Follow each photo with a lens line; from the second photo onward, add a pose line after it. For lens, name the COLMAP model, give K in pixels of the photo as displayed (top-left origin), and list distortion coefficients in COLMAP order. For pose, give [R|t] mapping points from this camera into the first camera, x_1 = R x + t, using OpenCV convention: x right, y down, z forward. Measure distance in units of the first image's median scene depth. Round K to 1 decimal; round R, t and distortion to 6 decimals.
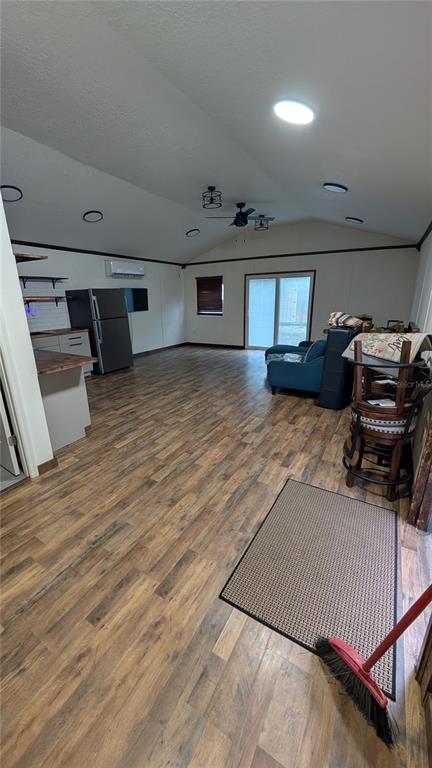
lens RADIAL K [[288.7, 0, 212.6], [0, 288.7, 382.8], [0, 0, 1]] dist [-0.002317, 0.000184]
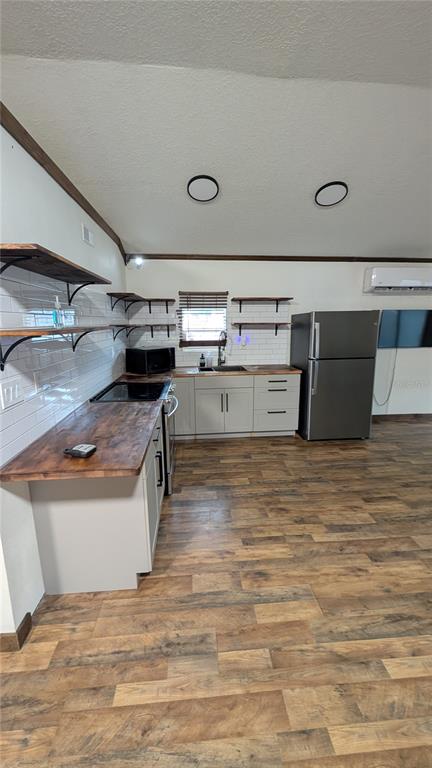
lens RADIAL K [[288.7, 0, 213.7], [0, 288.7, 379.6], [0, 0, 1]] dist [-0.002317, 0.000184]
pose [[0.571819, 0.172207, -0.802102, -0.005788], [-0.239808, 0.970103, 0.037316, -0.176750], [0.784548, 0.171012, 0.596020, 0.551239]]
